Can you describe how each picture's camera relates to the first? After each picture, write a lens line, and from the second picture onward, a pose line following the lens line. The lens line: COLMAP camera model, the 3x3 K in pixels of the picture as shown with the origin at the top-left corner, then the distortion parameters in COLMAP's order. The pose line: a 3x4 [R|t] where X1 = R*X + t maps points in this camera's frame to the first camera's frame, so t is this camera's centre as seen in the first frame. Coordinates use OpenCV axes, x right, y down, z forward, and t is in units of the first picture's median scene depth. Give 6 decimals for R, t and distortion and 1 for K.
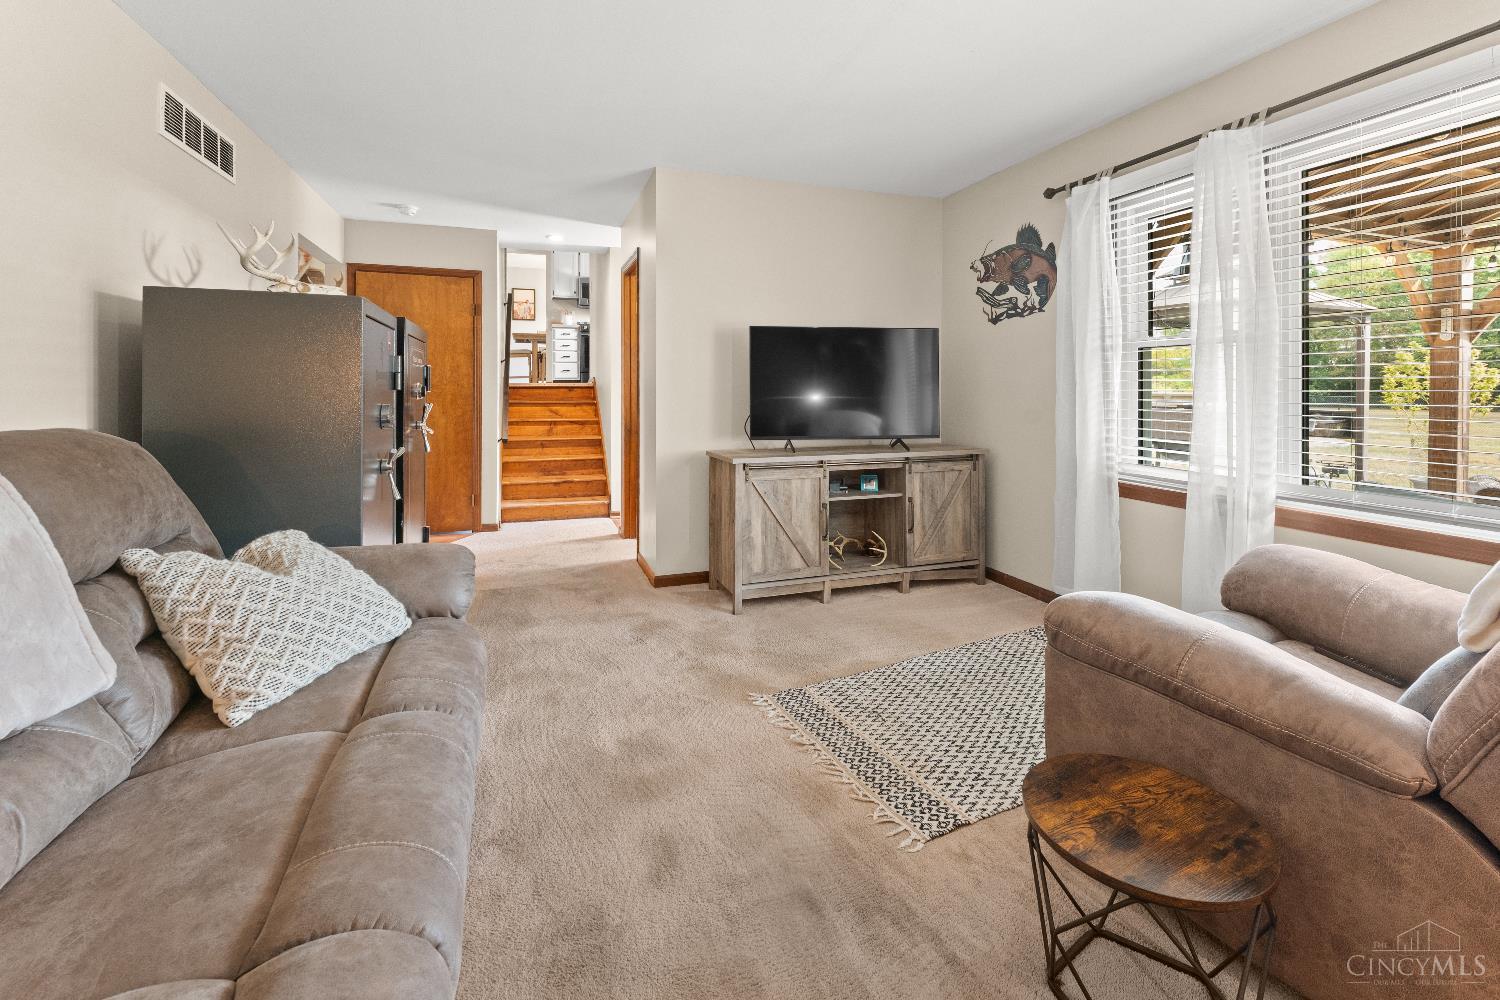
lens RADIAL K [[602.5, 0, 750.0], [0, 602.5, 500.0], [0, 0, 1]] dist [-0.000635, -0.000142]
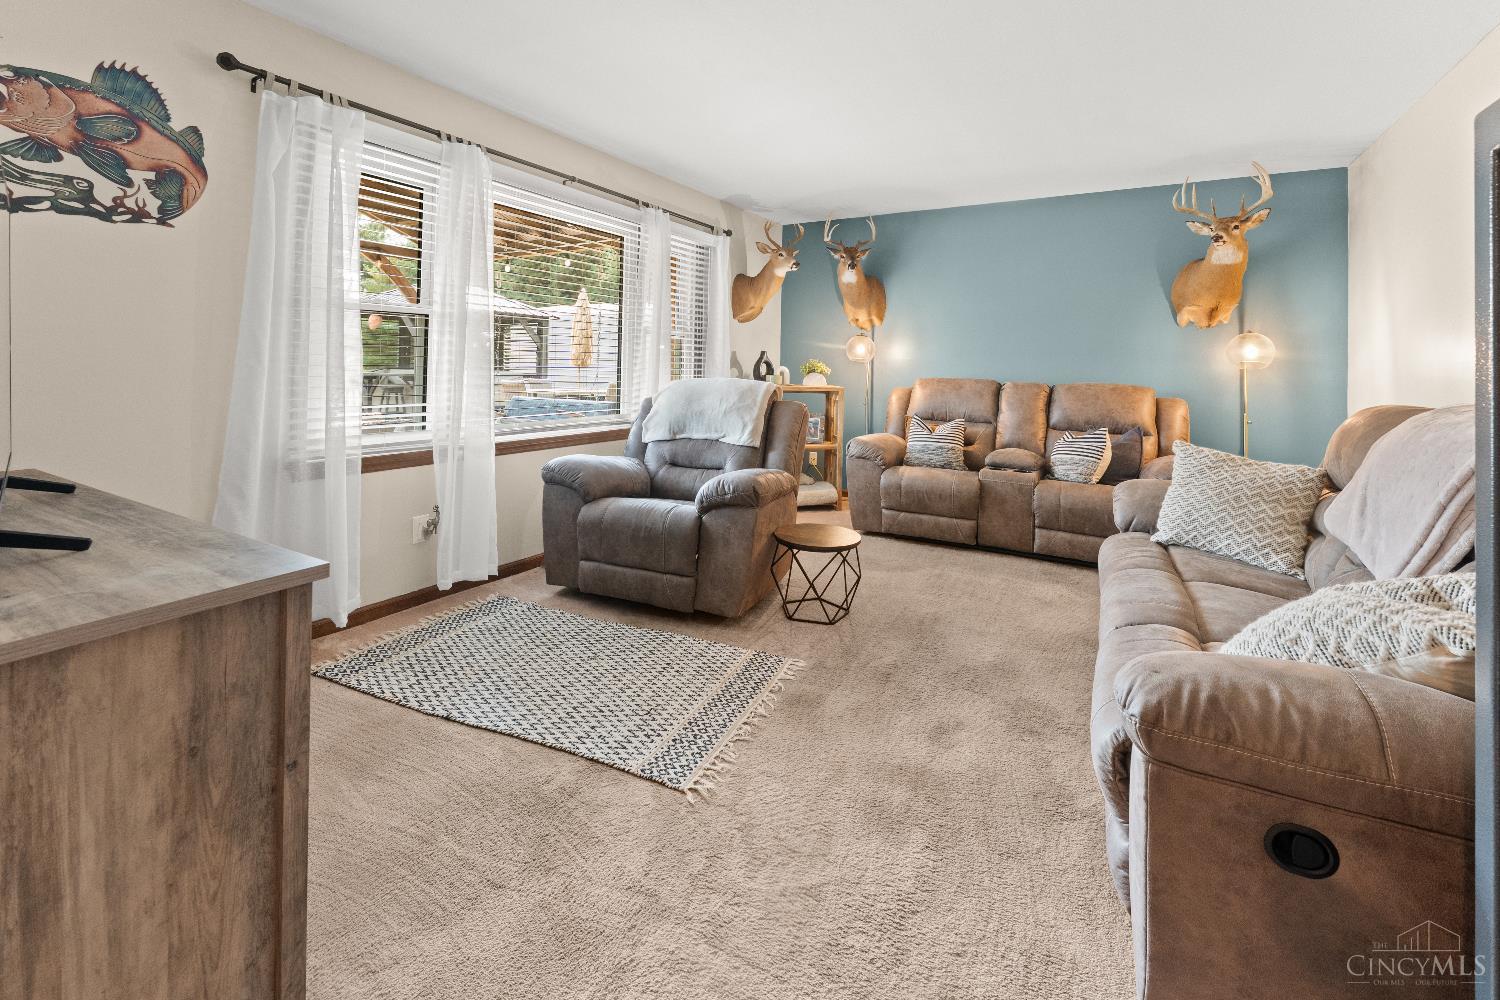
lens RADIAL K [[664.4, 0, 752.4], [0, 664.4, 450.8], [0, 0, 1]] dist [-0.000679, -0.000029]
pose [[-0.648262, -0.110594, 0.753343, -0.444209], [0.121761, 0.961606, 0.245945, -0.186156], [-0.751619, 0.251165, -0.609906, 1.026125]]
